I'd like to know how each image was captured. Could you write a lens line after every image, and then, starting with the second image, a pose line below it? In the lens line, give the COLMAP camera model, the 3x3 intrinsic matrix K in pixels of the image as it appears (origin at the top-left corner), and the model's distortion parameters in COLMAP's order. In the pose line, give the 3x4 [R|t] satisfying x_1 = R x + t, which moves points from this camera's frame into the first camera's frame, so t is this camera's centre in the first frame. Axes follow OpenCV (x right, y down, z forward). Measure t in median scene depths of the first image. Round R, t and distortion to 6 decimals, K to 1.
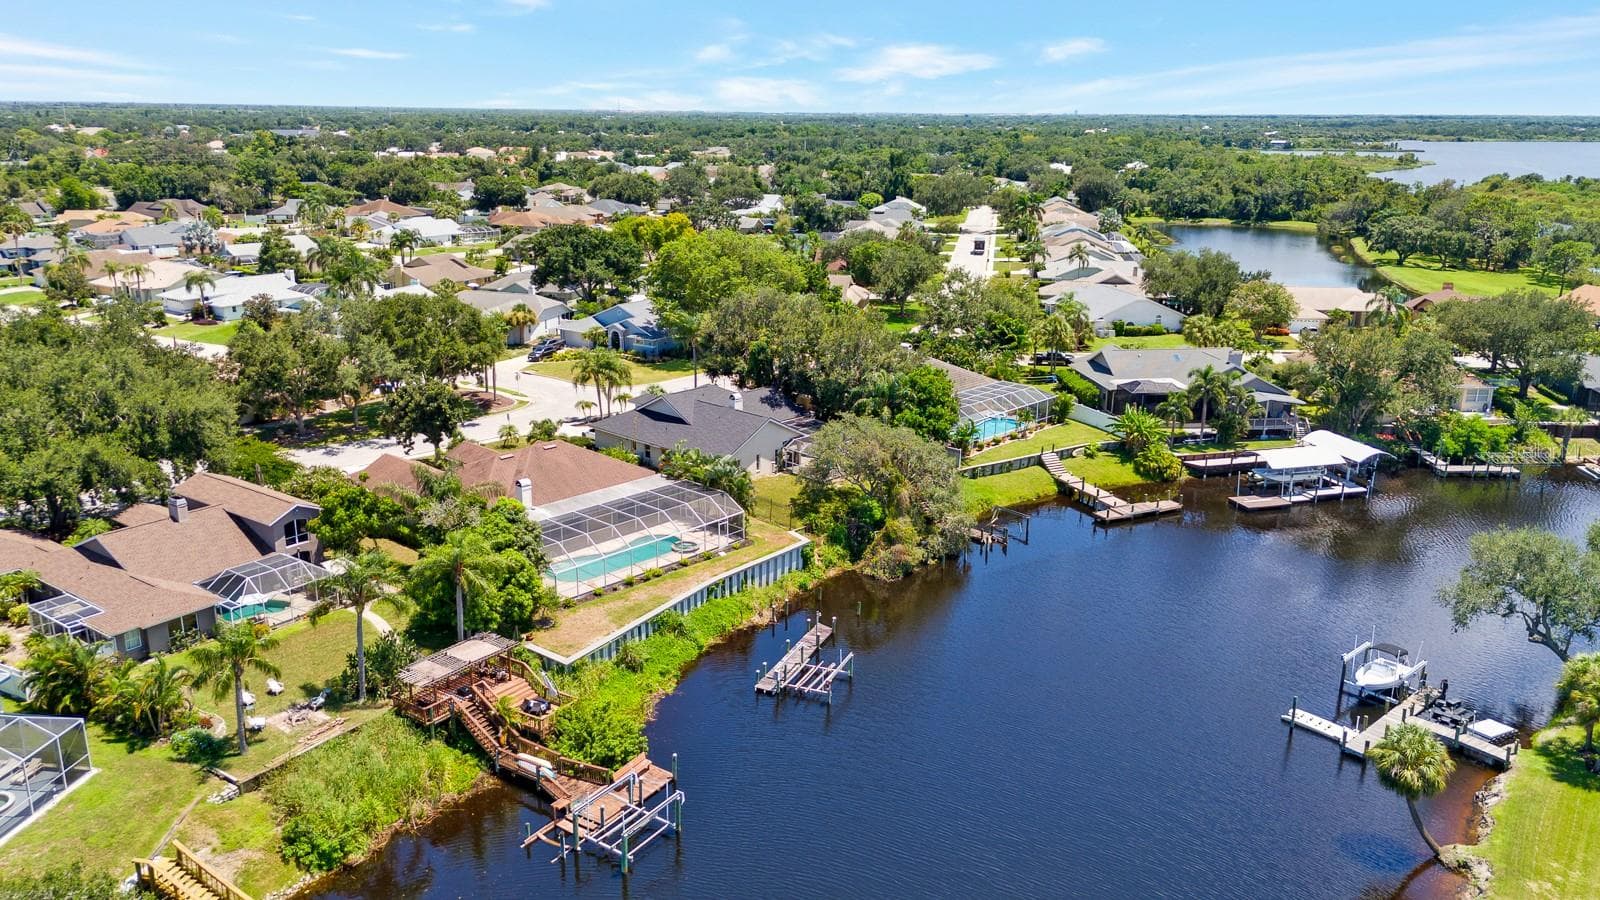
lens RADIAL K [[1182.4, 0, 794.5], [0, 1182.4, 448.6], [0, 0, 1]] dist [0.106179, -0.104844]
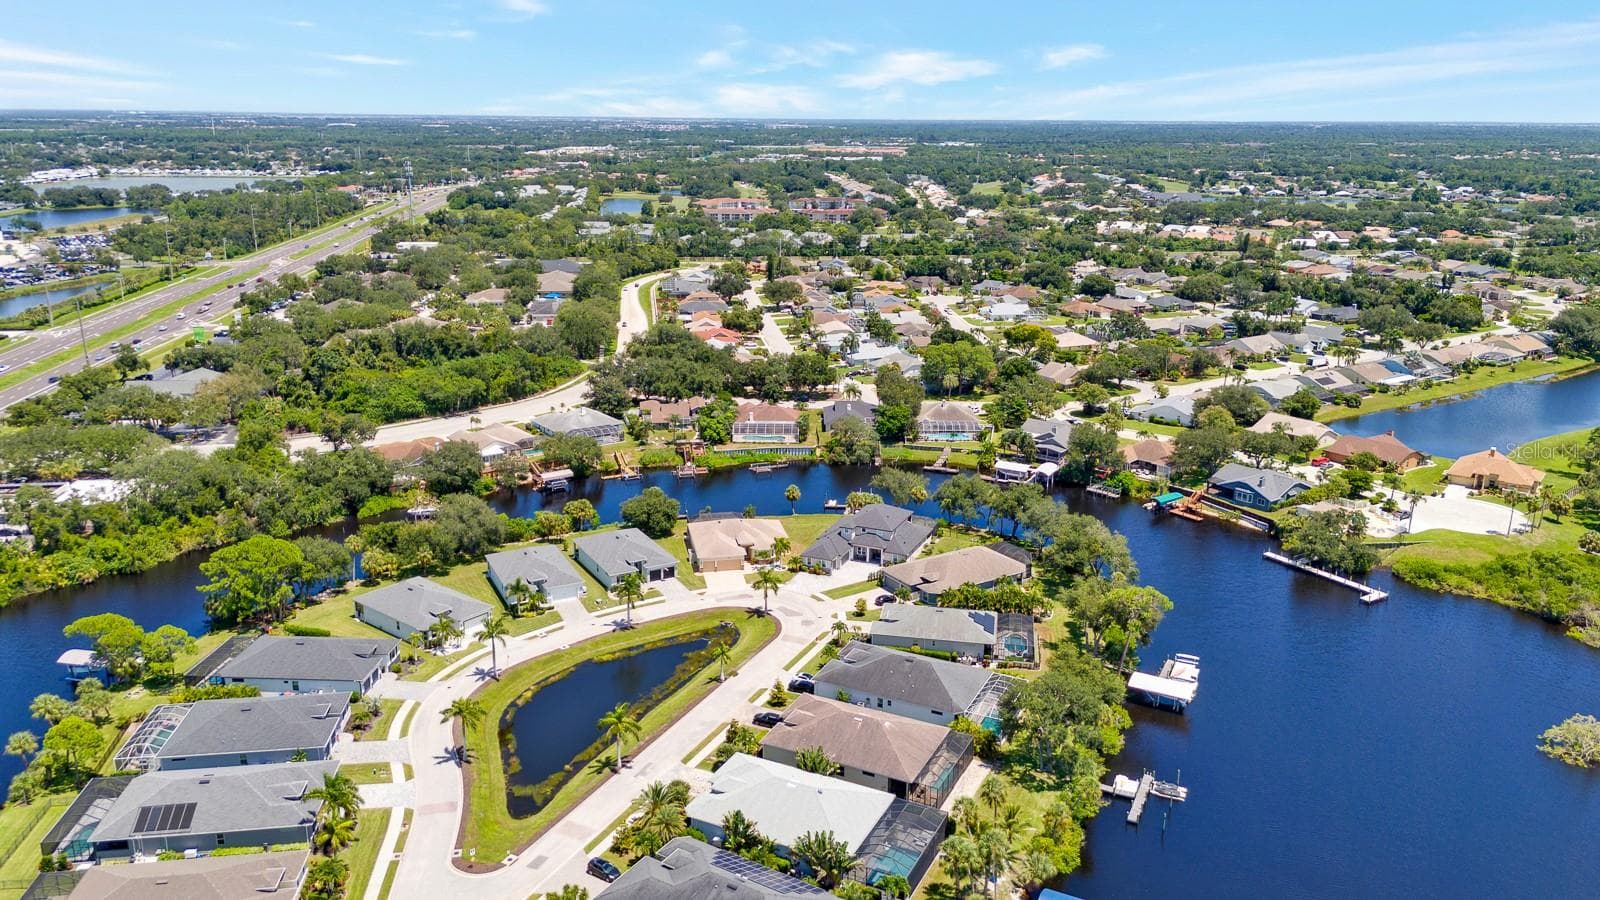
lens RADIAL K [[1182.4, 0, 794.5], [0, 1182.4, 448.6], [0, 0, 1]] dist [0.106179, -0.104844]
pose [[0.686941, 0.195902, -0.699811, 2.288579], [-0.202057, 0.976497, 0.075015, -0.154553], [0.698058, 0.089870, 0.710379, -1.386374]]
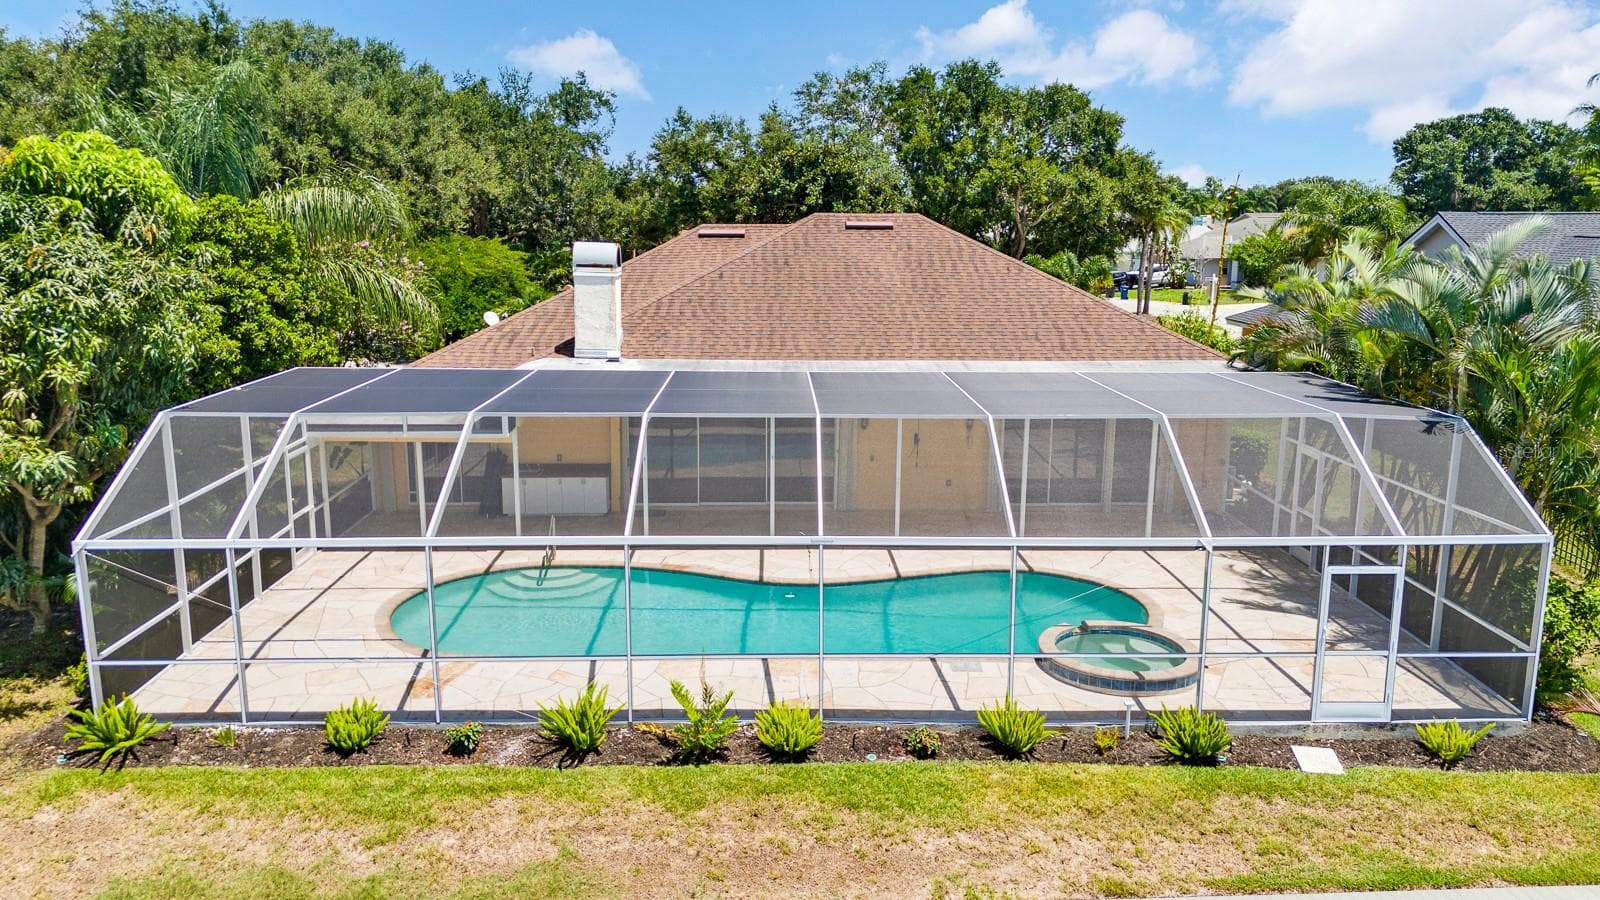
lens RADIAL K [[1182.4, 0, 794.5], [0, 1182.4, 448.6], [0, 0, 1]] dist [0.106179, -0.104844]
pose [[0.707262, 0.134018, -0.694132, -0.005126], [-0.194695, 0.980823, -0.009007, 0.061363], [0.679613, 0.141514, 0.719791, 0.804078]]
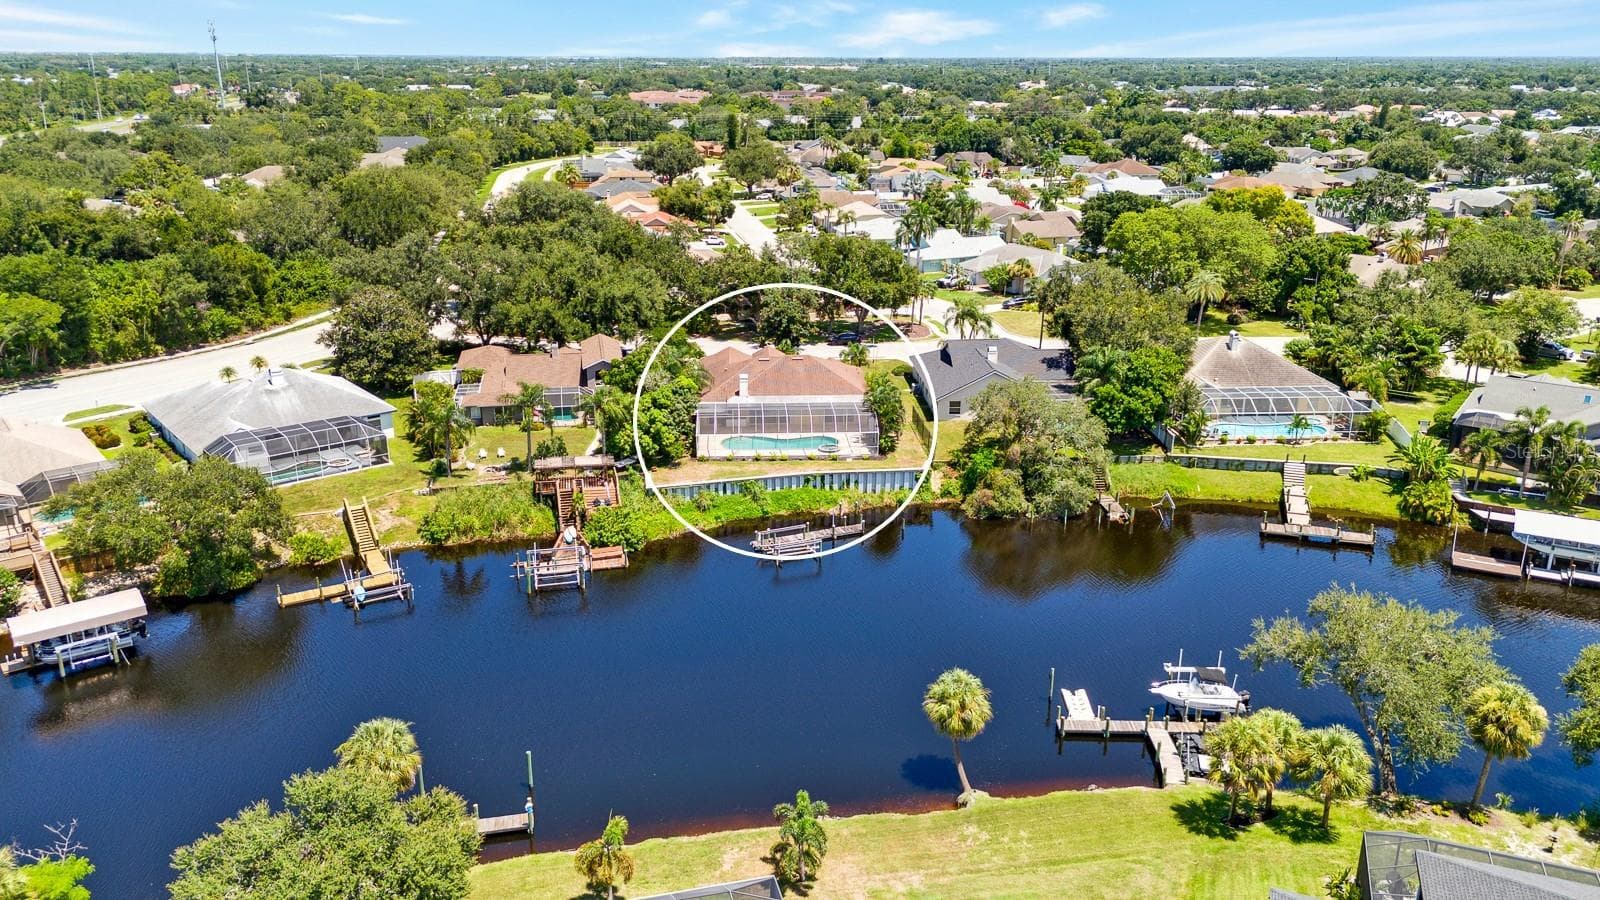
lens RADIAL K [[1182.4, 0, 794.5], [0, 1182.4, 448.6], [0, 0, 1]] dist [0.106179, -0.104844]
pose [[0.724771, 0.211297, -0.655790, 0.689891], [-0.186367, 0.976455, 0.108645, -0.046071], [0.663306, 0.043475, 0.747085, 0.025520]]
